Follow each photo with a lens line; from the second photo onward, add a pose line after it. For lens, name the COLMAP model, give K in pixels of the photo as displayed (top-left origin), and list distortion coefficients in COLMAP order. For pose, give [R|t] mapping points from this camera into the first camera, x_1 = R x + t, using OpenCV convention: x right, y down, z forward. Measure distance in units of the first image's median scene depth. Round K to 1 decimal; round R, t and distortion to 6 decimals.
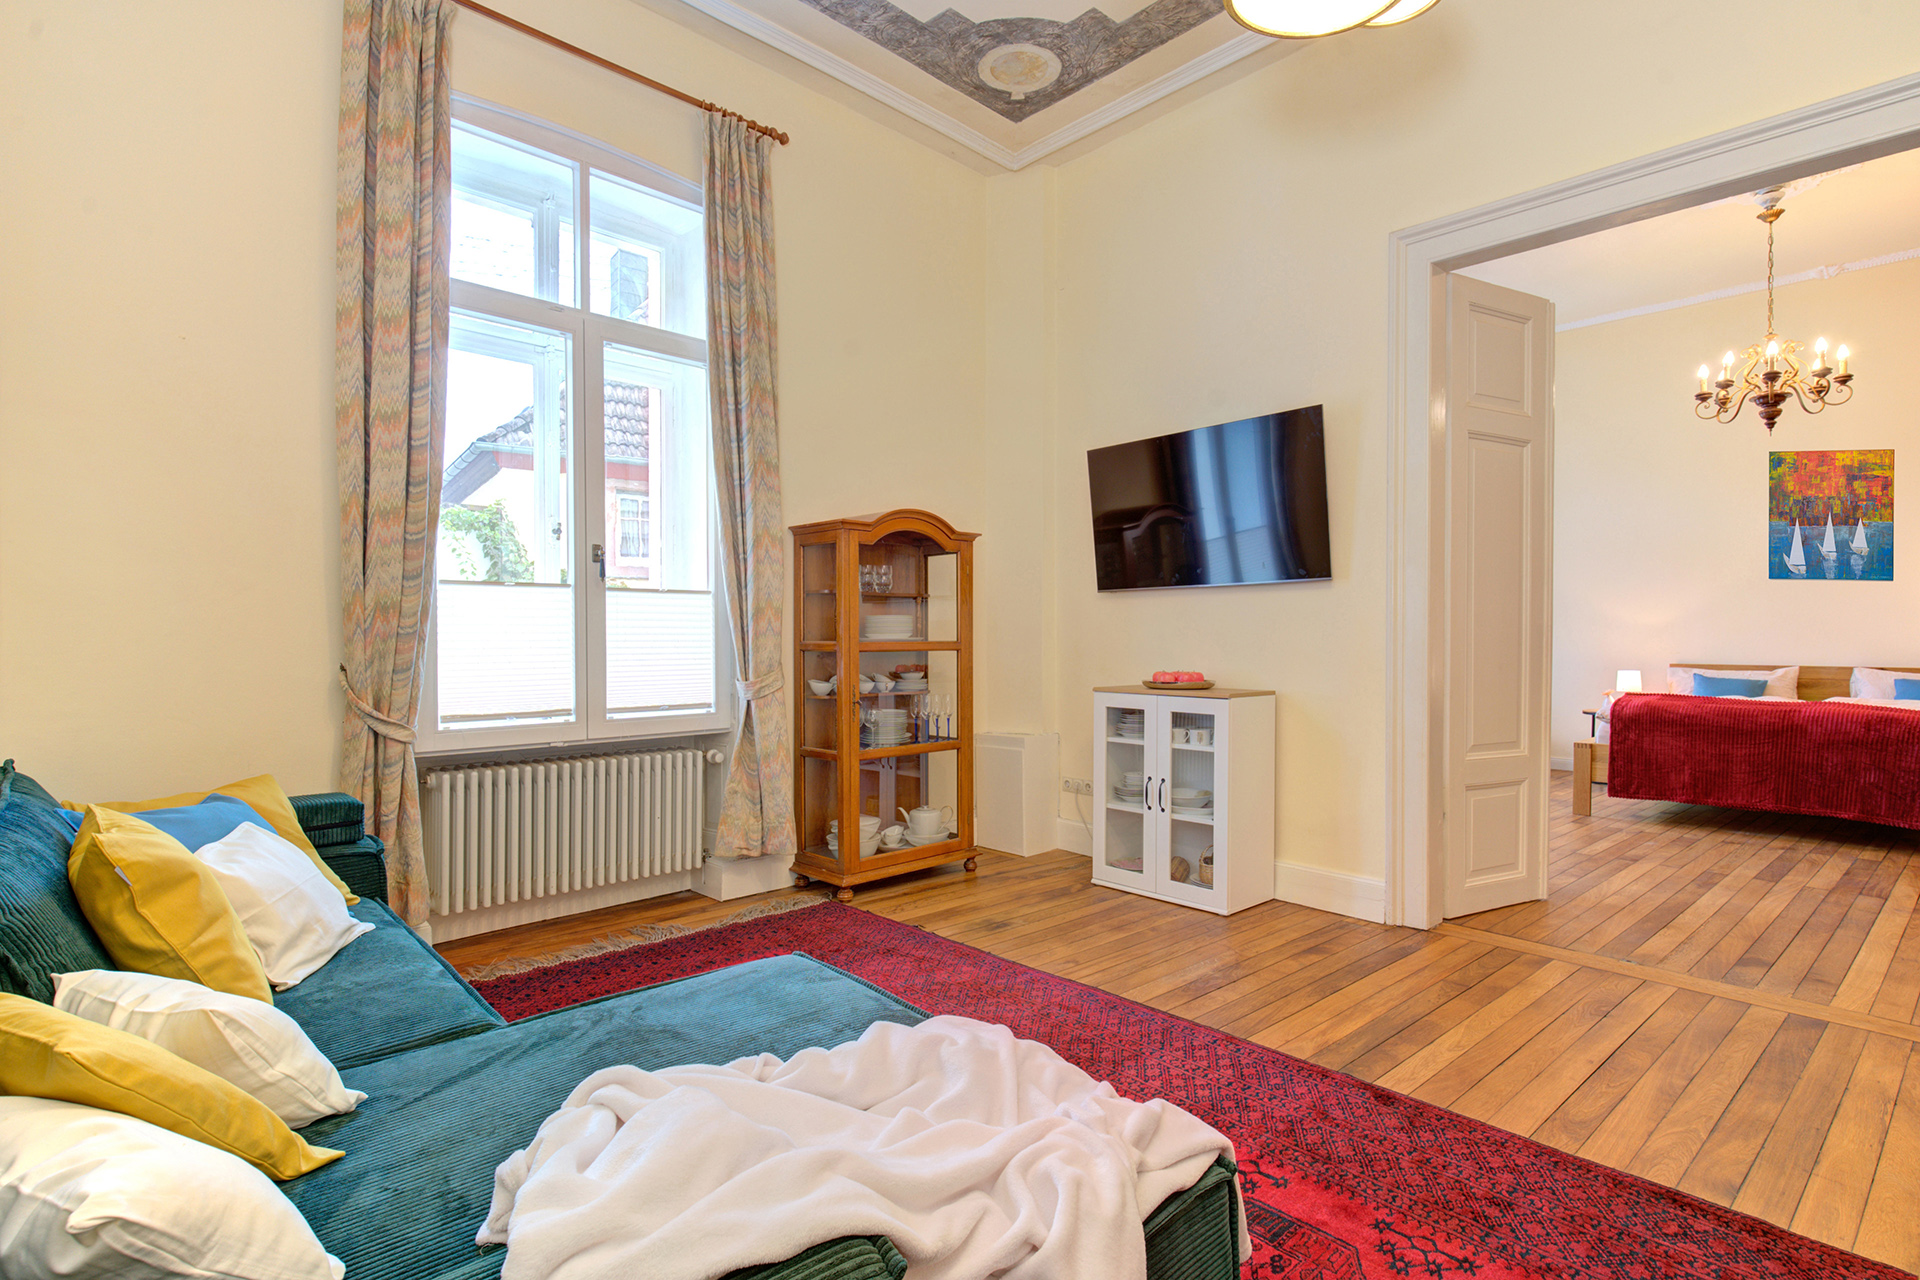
lens RADIAL K [[924.3, 0, 960.0], [0, 924.3, 640.0], [0, 0, 1]] dist [0.000685, -0.000492]
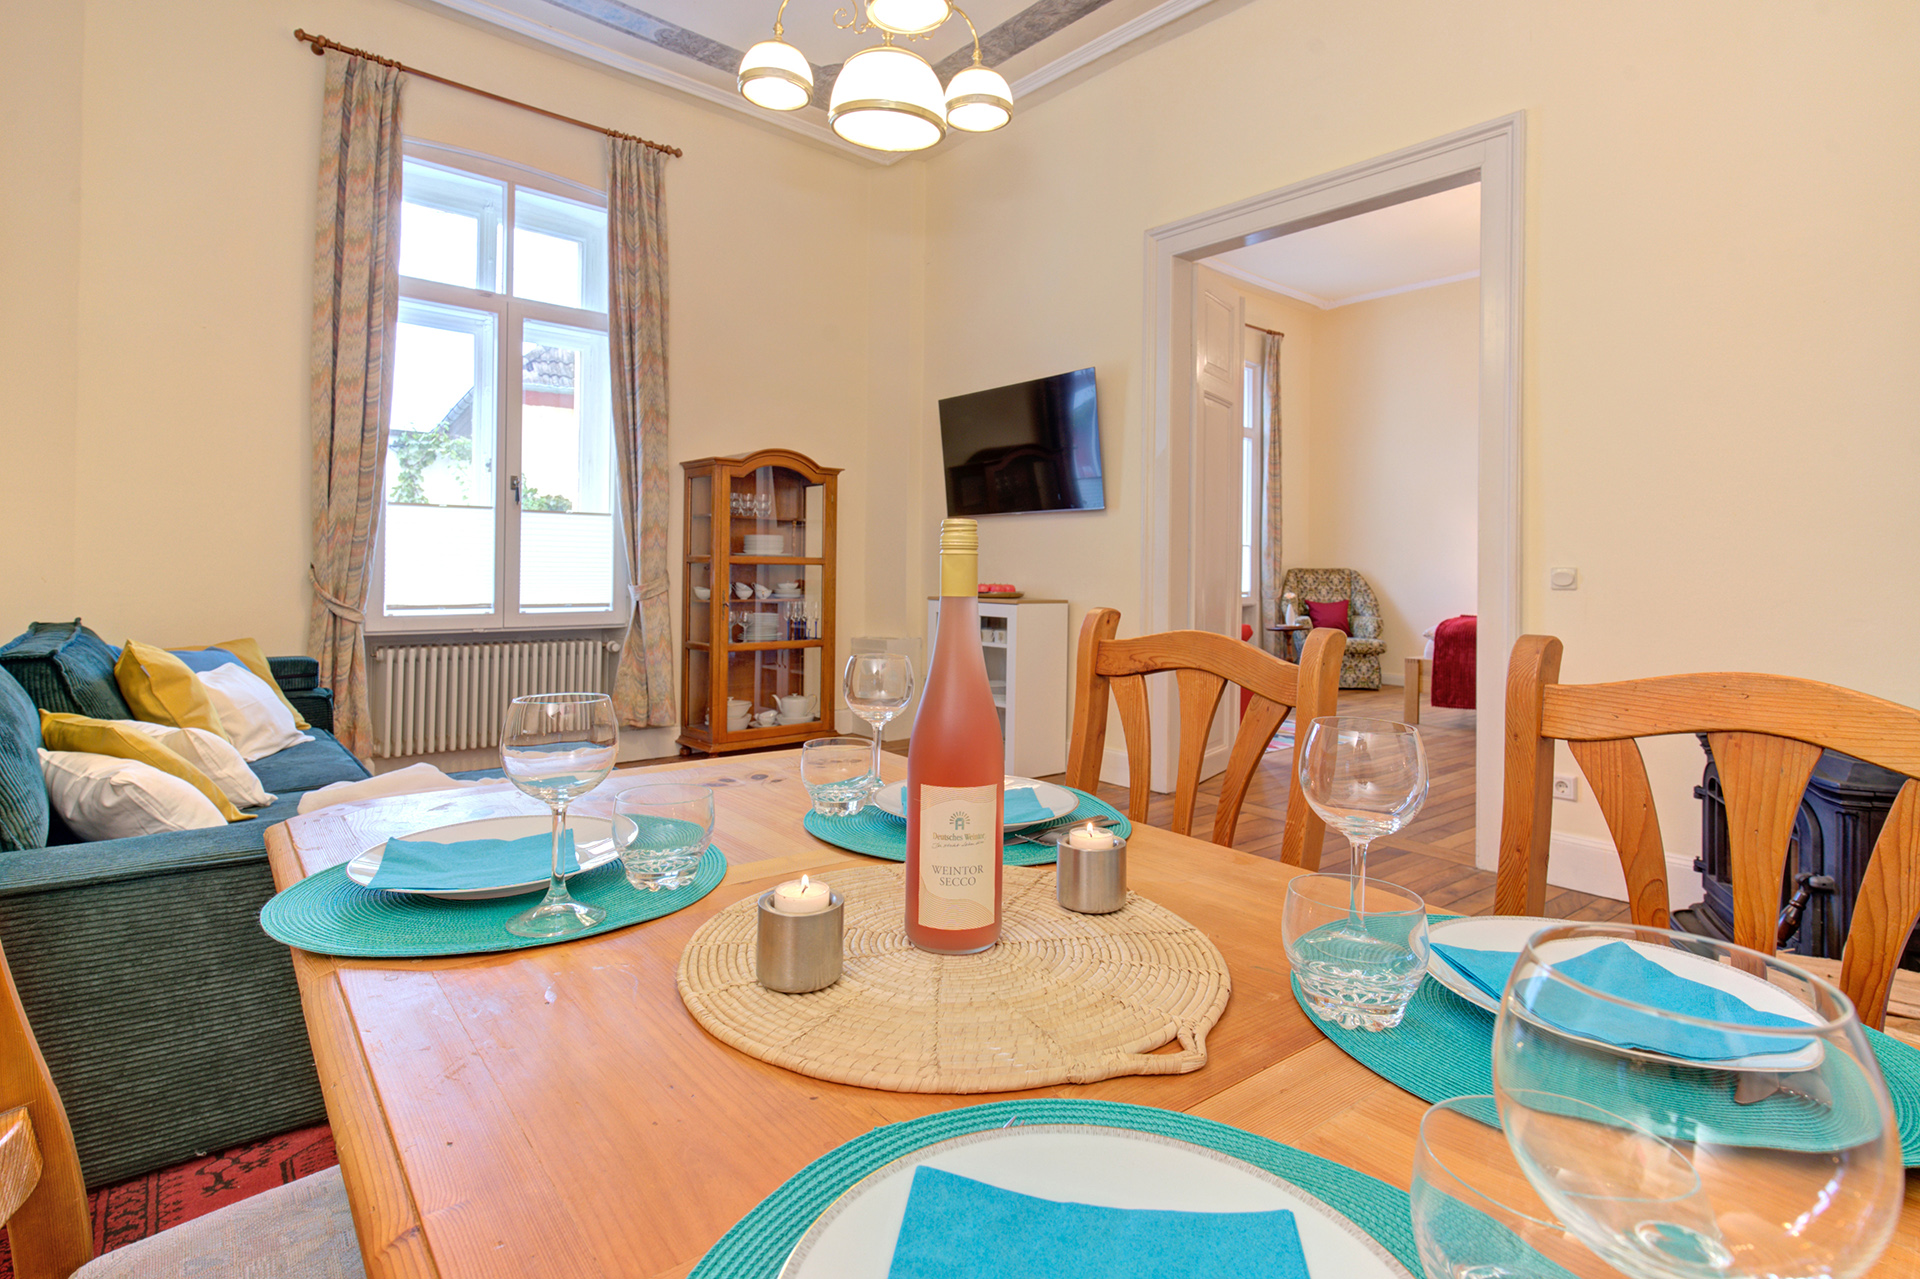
lens RADIAL K [[962.2, 0, 960.1], [0, 962.2, 552.3], [0, 0, 1]] dist [-0.000183, 0.000925]
pose [[0.998770, 0.011189, -0.048300, 0.291077], [-0.012296, 0.999667, -0.022693, 0.025597], [0.048030, 0.023259, 0.998575, -0.302581]]
